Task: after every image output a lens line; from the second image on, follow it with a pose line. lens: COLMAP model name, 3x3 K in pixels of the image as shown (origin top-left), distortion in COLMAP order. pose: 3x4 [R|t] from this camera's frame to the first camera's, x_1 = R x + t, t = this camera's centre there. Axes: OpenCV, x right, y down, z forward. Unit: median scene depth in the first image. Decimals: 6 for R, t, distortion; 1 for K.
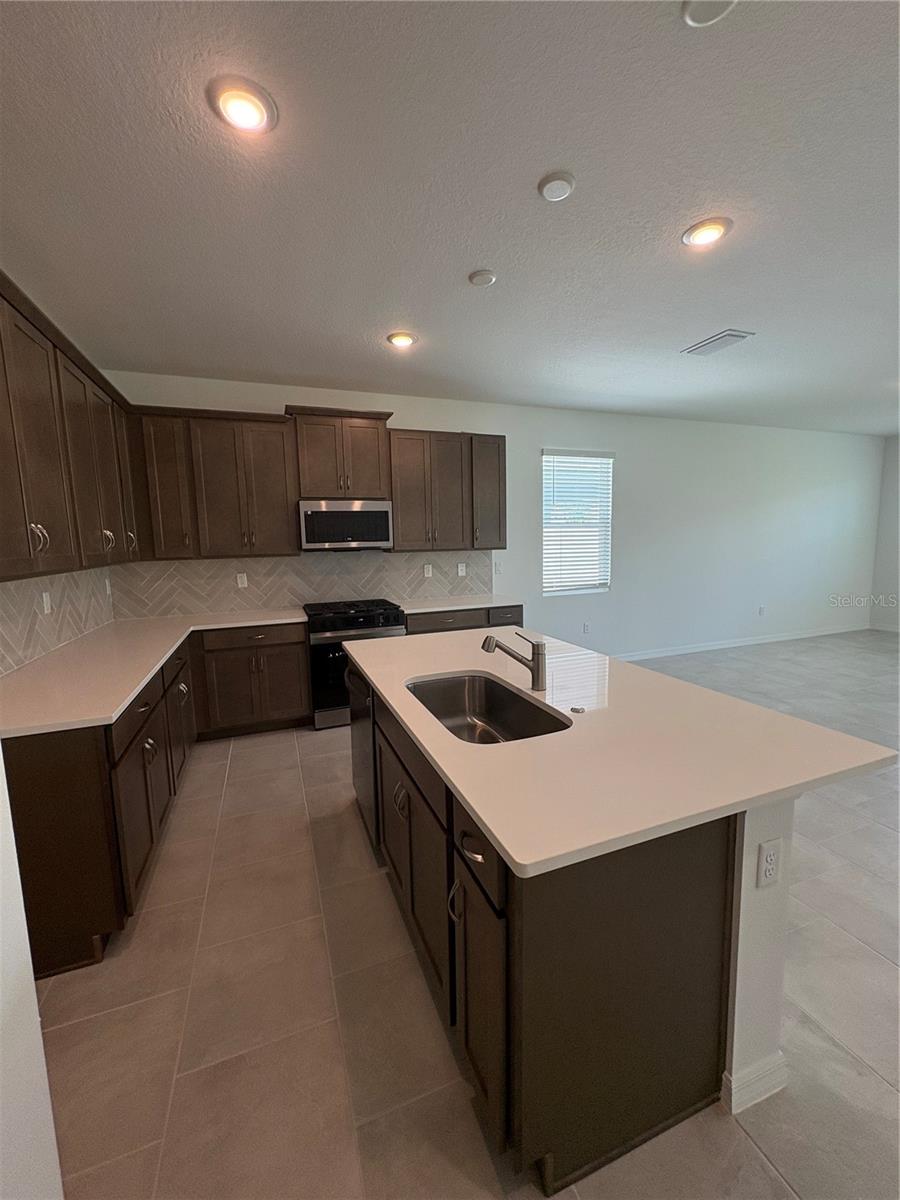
lens RADIAL K [[483.6, 0, 455.4], [0, 483.6, 603.3], [0, 0, 1]] dist [0.002224, -0.000630]
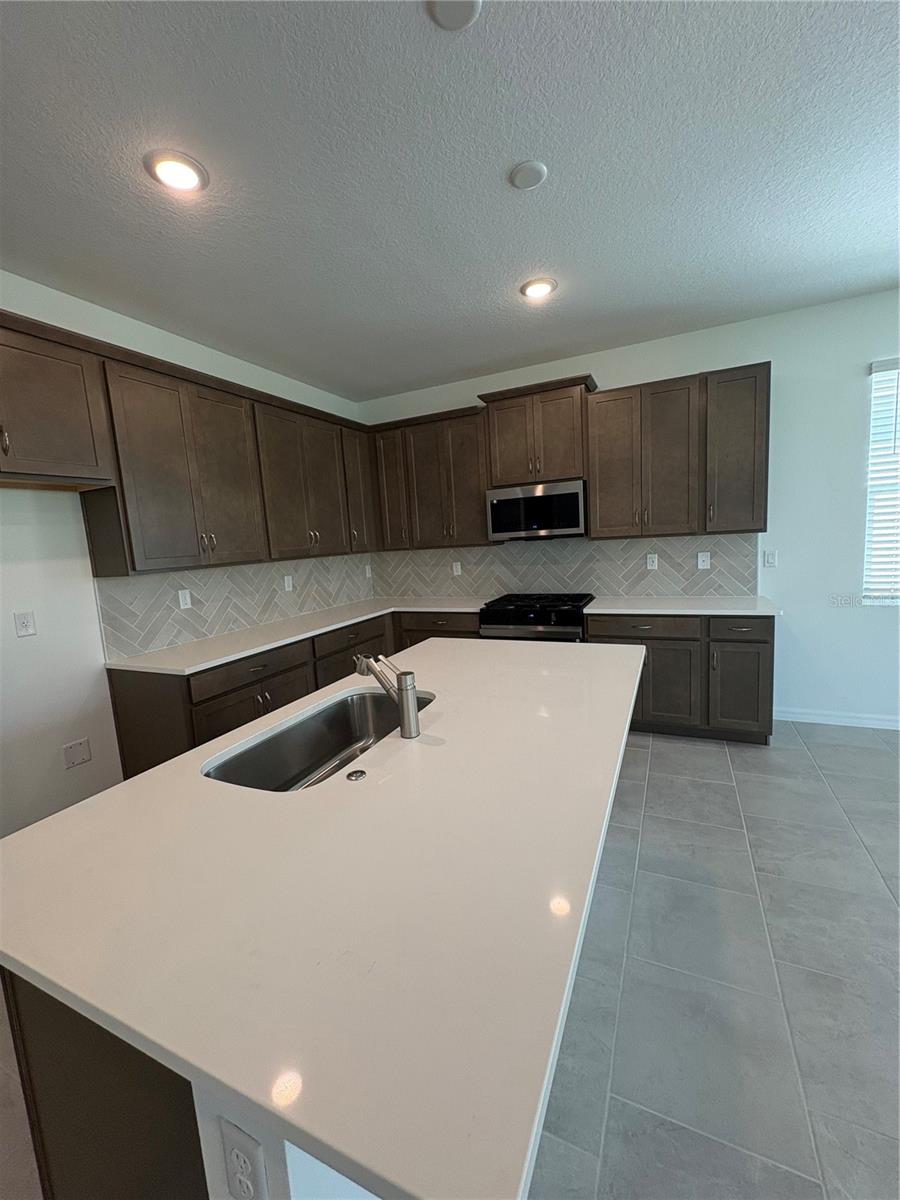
lens RADIAL K [[483.6, 0, 459.8], [0, 483.6, 608.6], [0, 0, 1]] dist [0.002224, -0.000630]
pose [[0.697895, 0.084980, -0.711141, 0.344618], [-0.050688, 0.996306, 0.069314, -0.033721], [0.714404, -0.012327, 0.699625, 0.245395]]
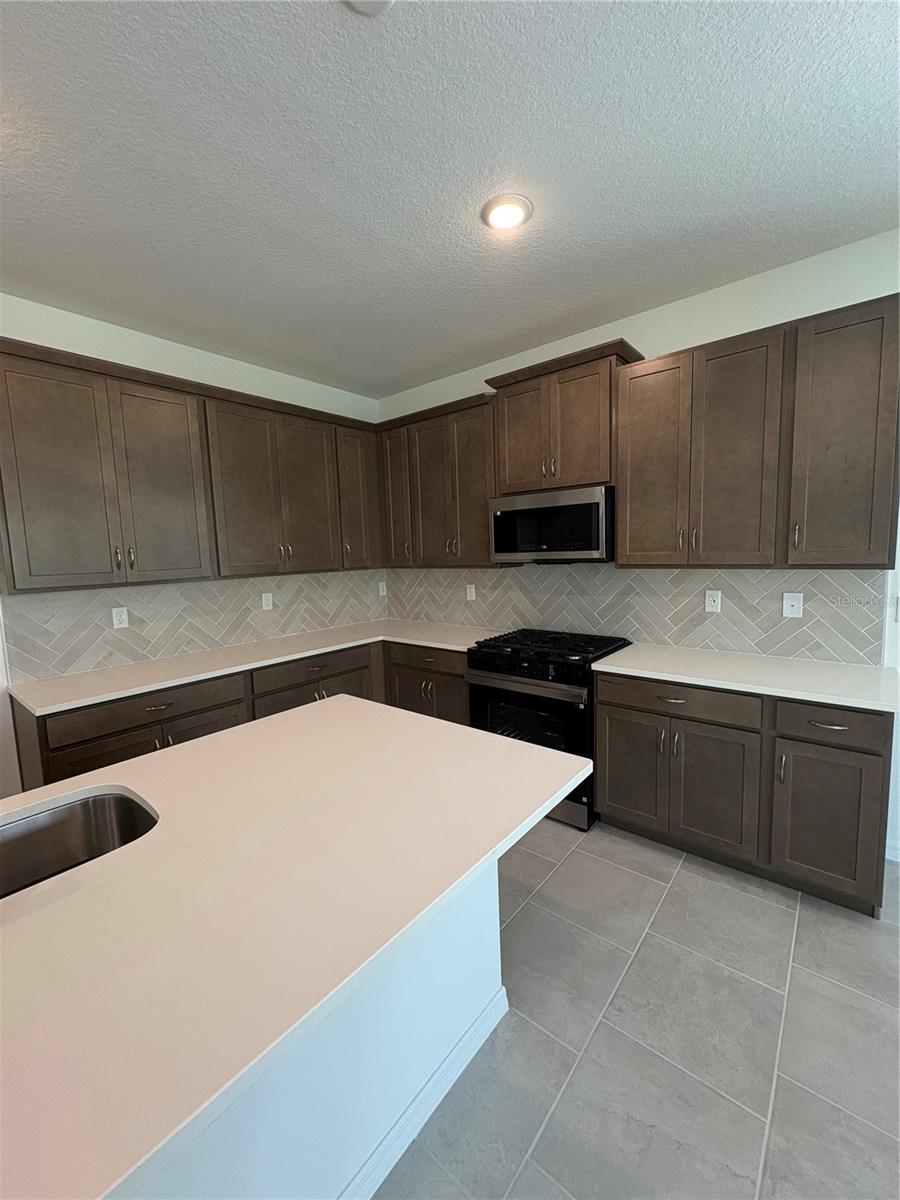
lens RADIAL K [[483.6, 0, 460.3], [0, 483.6, 606.1], [0, 0, 1]] dist [0.002224, -0.000630]
pose [[0.488103, 0.110288, -0.865790, 0.333657], [-0.095785, 0.992761, 0.072462, -0.085809], [0.867514, 0.047561, 0.495133, 0.541098]]
